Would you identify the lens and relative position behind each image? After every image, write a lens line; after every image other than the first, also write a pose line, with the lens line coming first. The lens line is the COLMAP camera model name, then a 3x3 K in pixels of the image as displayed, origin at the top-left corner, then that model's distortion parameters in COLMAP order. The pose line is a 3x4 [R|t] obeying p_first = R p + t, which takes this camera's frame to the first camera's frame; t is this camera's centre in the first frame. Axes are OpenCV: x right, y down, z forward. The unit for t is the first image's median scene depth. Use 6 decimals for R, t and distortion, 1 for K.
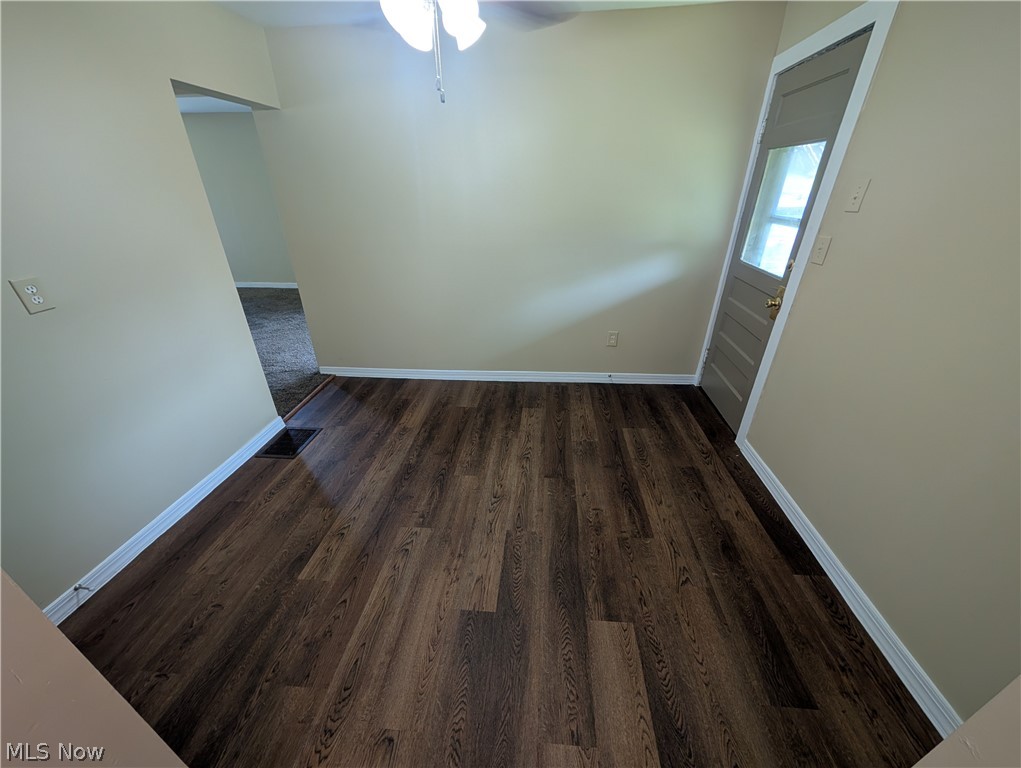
lens RADIAL K [[387.2, 0, 513.1], [0, 387.2, 386.6], [0, 0, 1]] dist [-0.000786, -0.000441]
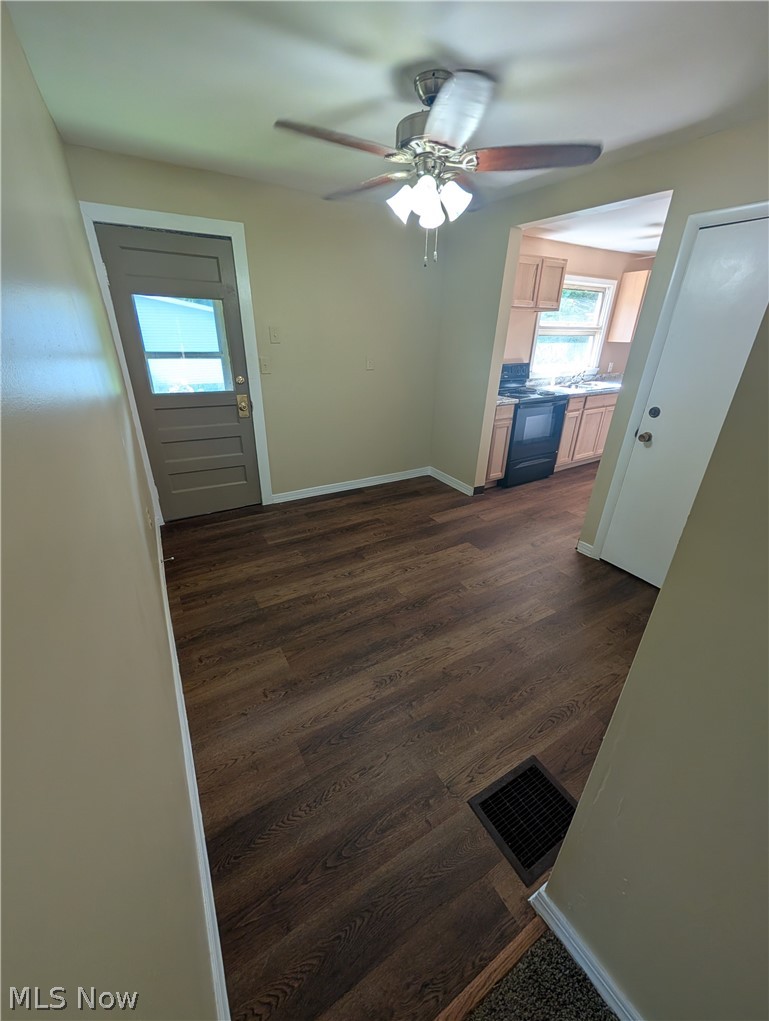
lens RADIAL K [[387.2, 0, 383.0], [0, 387.2, 508.7], [0, 0, 1]] dist [-0.000786, -0.000441]
pose [[-0.580005, -0.343209, 0.738784, -0.759242], [0.356905, 0.708173, 0.609188, -0.575091], [-0.732266, 0.617007, -0.288251, 1.125858]]
